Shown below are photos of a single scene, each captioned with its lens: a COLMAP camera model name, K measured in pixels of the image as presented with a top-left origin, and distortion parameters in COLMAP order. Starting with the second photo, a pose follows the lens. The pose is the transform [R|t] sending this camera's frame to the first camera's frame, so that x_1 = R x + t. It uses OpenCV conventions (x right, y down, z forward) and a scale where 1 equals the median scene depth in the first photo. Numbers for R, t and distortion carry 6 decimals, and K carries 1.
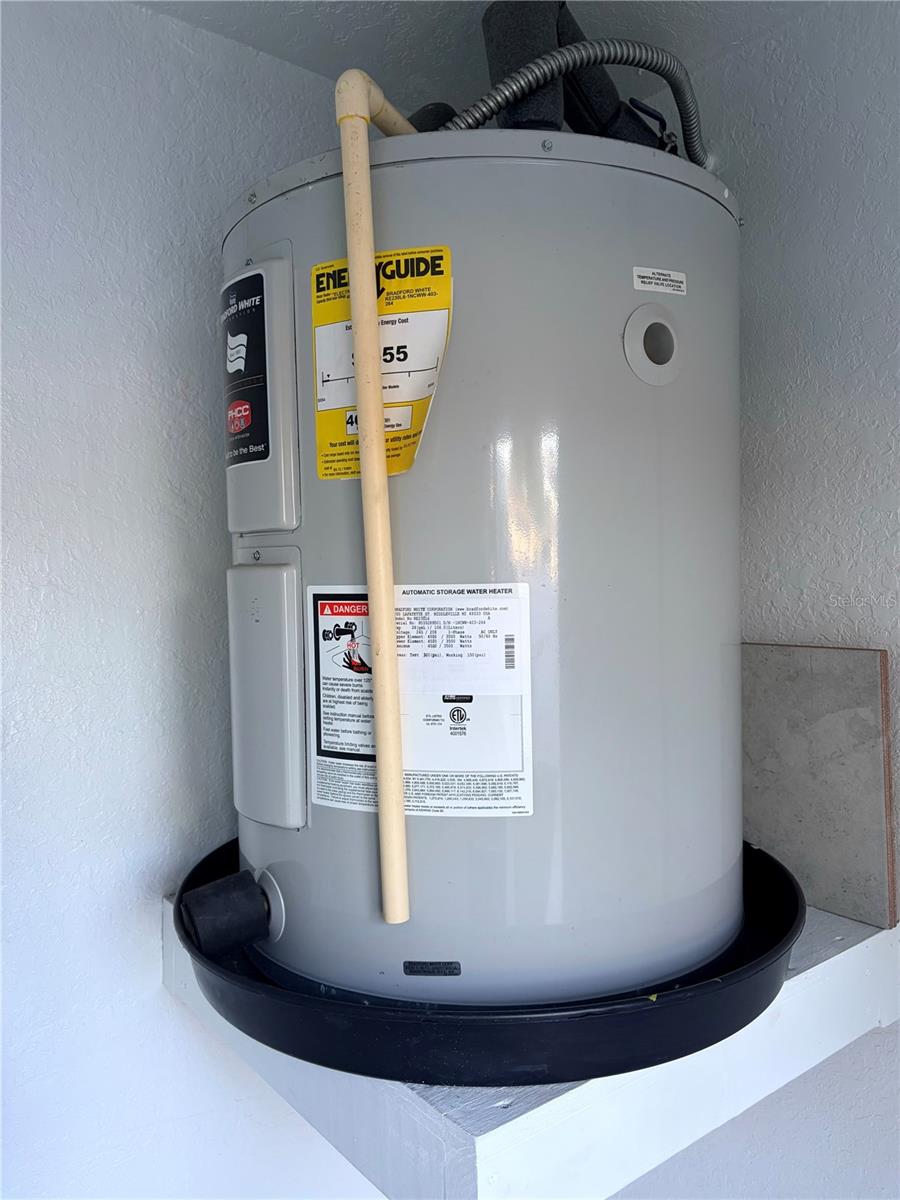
lens RADIAL K [[924.4, 0, 448.3], [0, 924.4, 611.1], [0, 0, 1]] dist [0.026252, -0.018680]
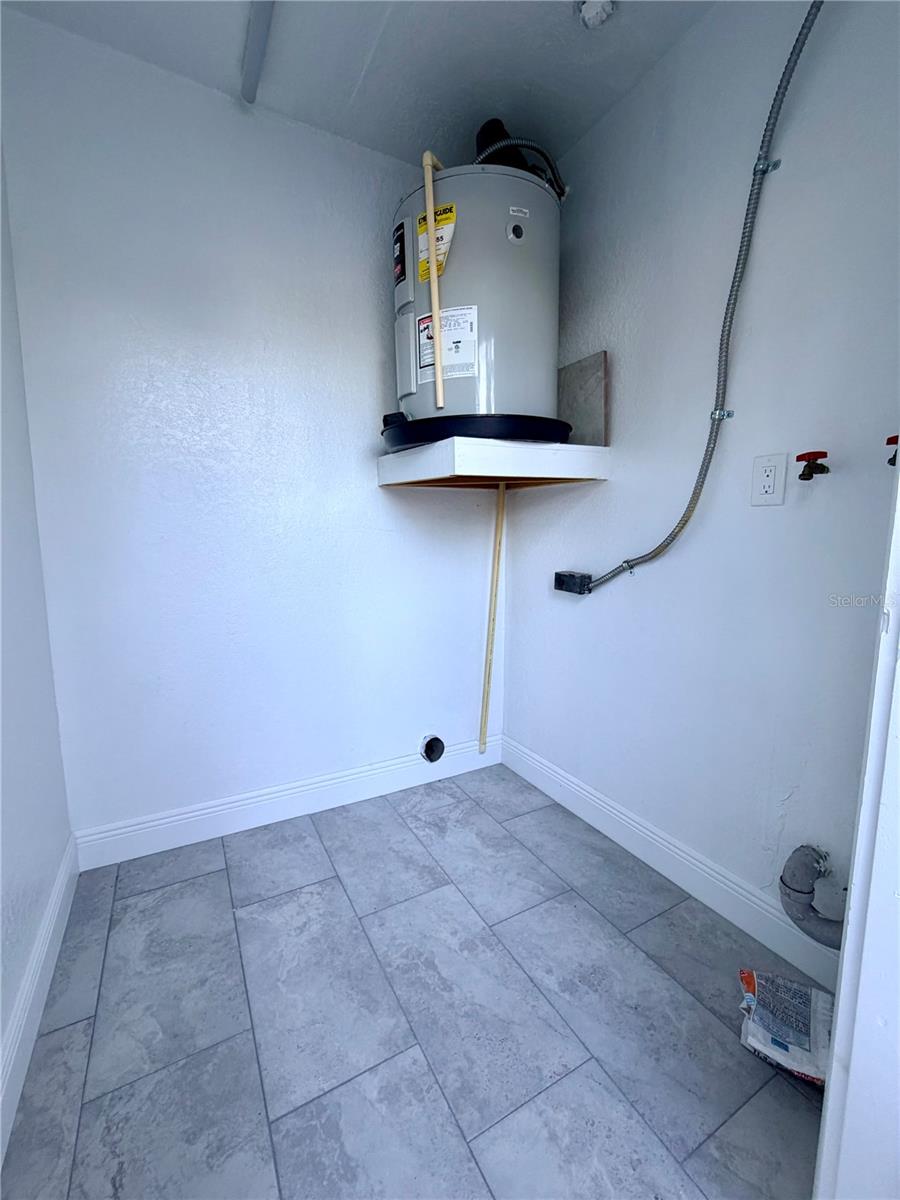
lens RADIAL K [[488.3, 0, 442.5], [0, 488.3, 588.0], [0, 0, 1]] dist [0.000679, 0.001148]
pose [[0.986990, 0.024189, -0.158949, 0.273119], [-0.002507, 0.990813, 0.135219, 0.765964], [0.160759, -0.133061, 0.977983, -0.964508]]
